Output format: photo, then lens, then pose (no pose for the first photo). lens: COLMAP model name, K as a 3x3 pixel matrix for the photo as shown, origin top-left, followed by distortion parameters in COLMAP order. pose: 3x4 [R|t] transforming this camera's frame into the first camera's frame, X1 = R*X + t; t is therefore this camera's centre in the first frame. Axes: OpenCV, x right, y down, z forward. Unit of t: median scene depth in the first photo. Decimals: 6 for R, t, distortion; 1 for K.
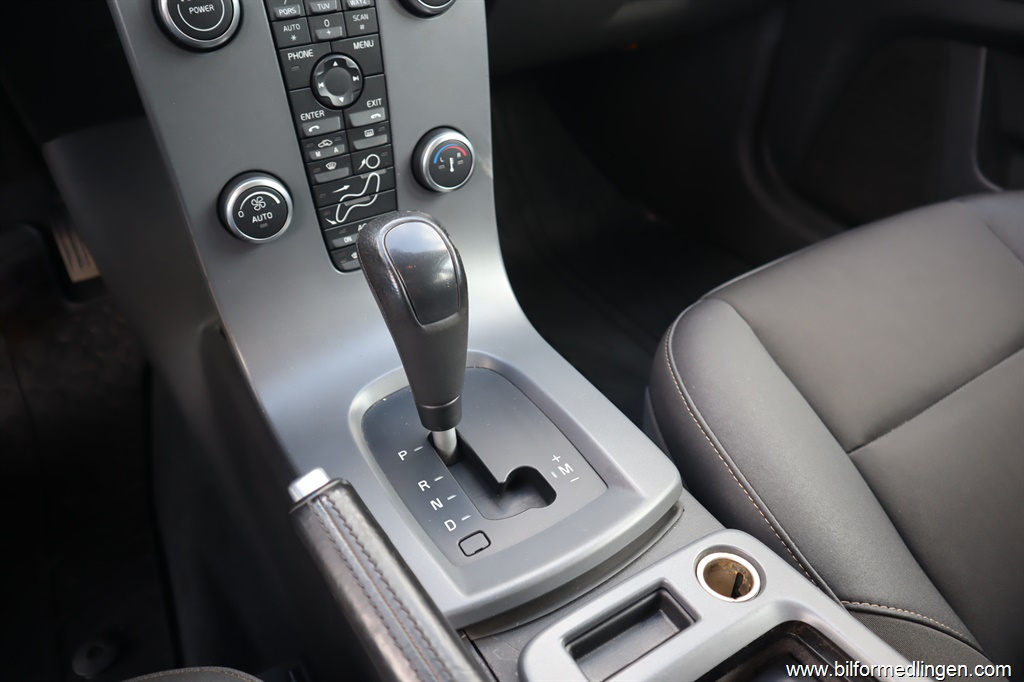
lens RADIAL K [[707.6, 0, 512.0], [0, 707.6, 341.0], [0, 0, 1]] dist [-0.124289, 0.073004]
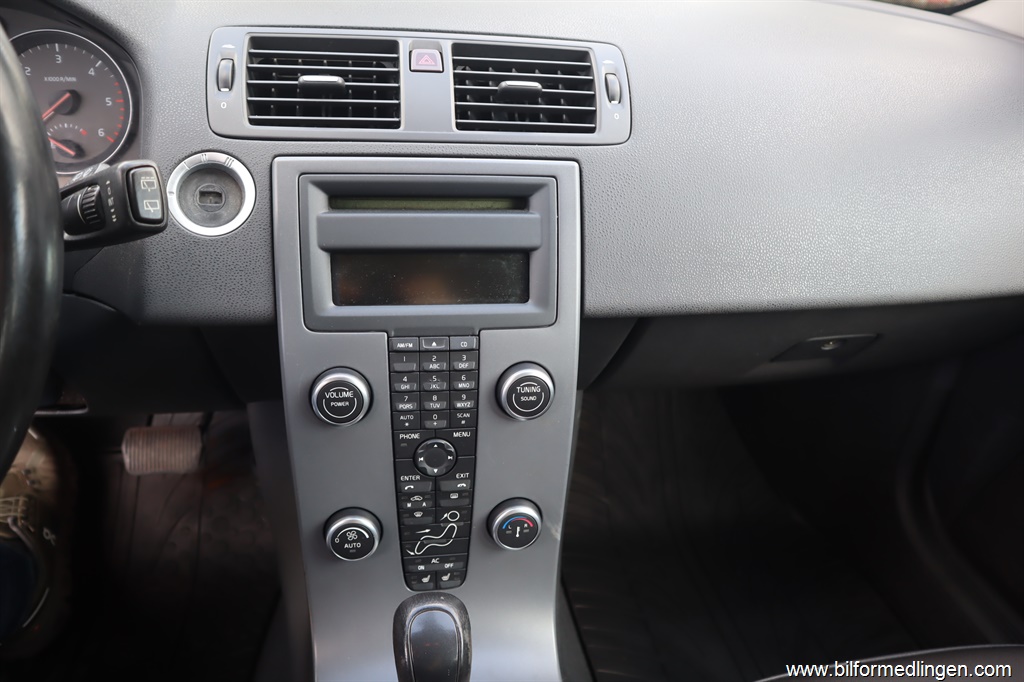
lens RADIAL K [[707.6, 0, 512.0], [0, 707.6, 341.0], [0, 0, 1]] dist [-0.124289, 0.073004]
pose [[0.928500, 0.209636, -0.306498, 0.219601], [-0.272484, 0.945394, -0.178838, -0.373976], [0.252270, 0.249567, 0.934920, -0.209902]]
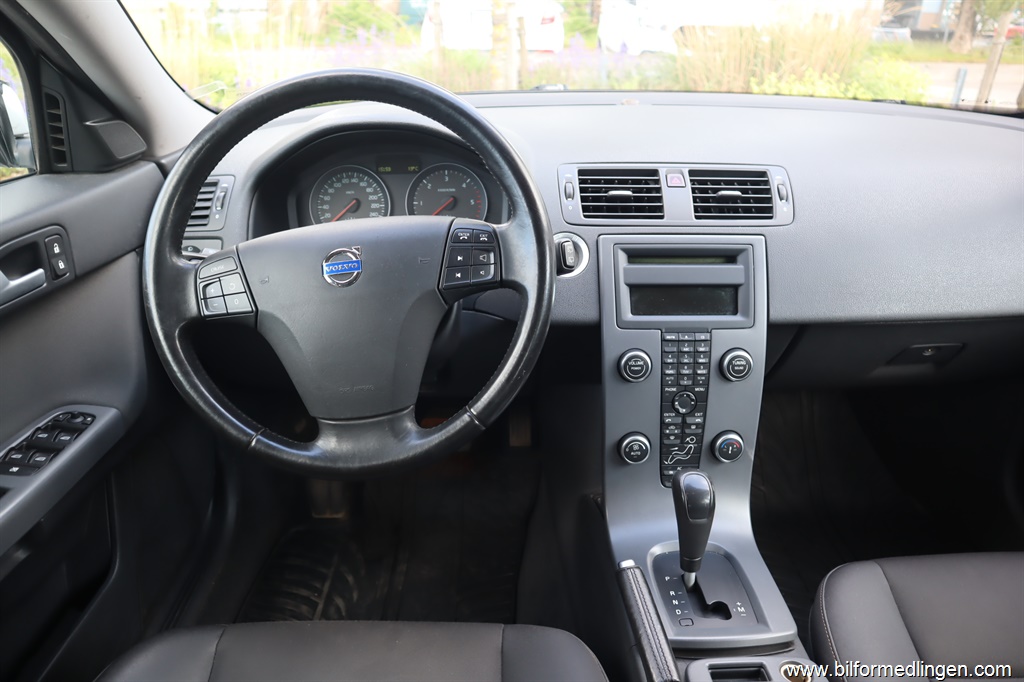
lens RADIAL K [[707.6, 0, 512.0], [0, 707.6, 341.0], [0, 0, 1]] dist [-0.124289, 0.073004]
pose [[0.859883, 0.180708, -0.477437, 0.301558], [-0.313693, 0.924884, -0.214908, 0.095006], [0.402739, 0.334565, 0.851979, -1.167383]]
